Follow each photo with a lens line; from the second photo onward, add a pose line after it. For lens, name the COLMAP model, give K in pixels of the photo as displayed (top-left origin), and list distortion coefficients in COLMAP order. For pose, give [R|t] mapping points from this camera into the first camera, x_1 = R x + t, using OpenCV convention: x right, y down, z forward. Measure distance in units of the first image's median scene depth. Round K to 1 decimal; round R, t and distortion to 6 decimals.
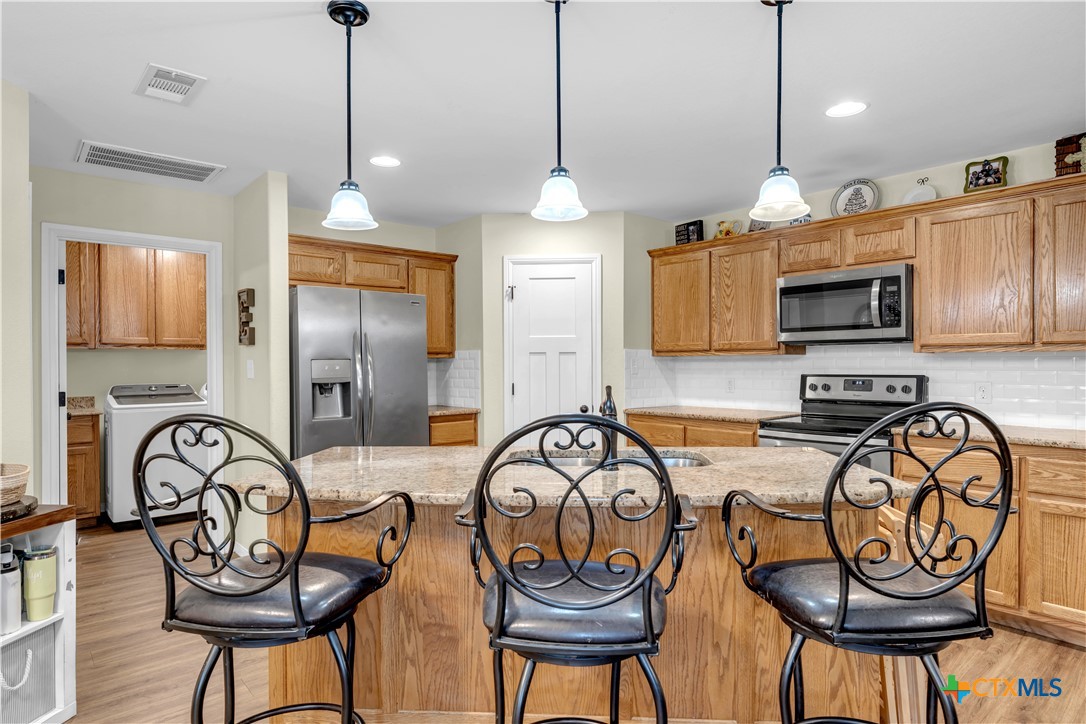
lens RADIAL K [[602.2, 0, 535.0], [0, 602.2, 363.8], [0, 0, 1]] dist [-0.009748, -0.002331]
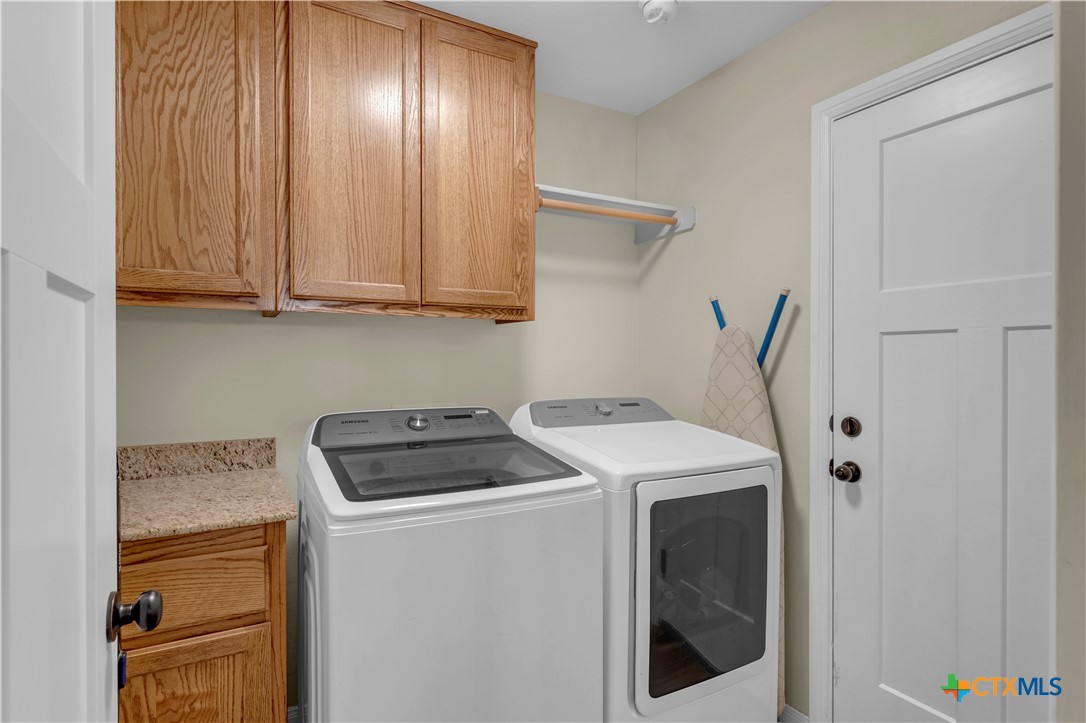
lens RADIAL K [[602.2, 0, 551.2], [0, 602.2, 365.5], [0, 0, 1]] dist [-0.009748, -0.002331]
pose [[0.976695, 0.008397, -0.214467, -0.480515], [-0.007007, 0.999949, 0.007244, 0.003017], [0.214517, -0.005572, 0.976704, 0.661334]]
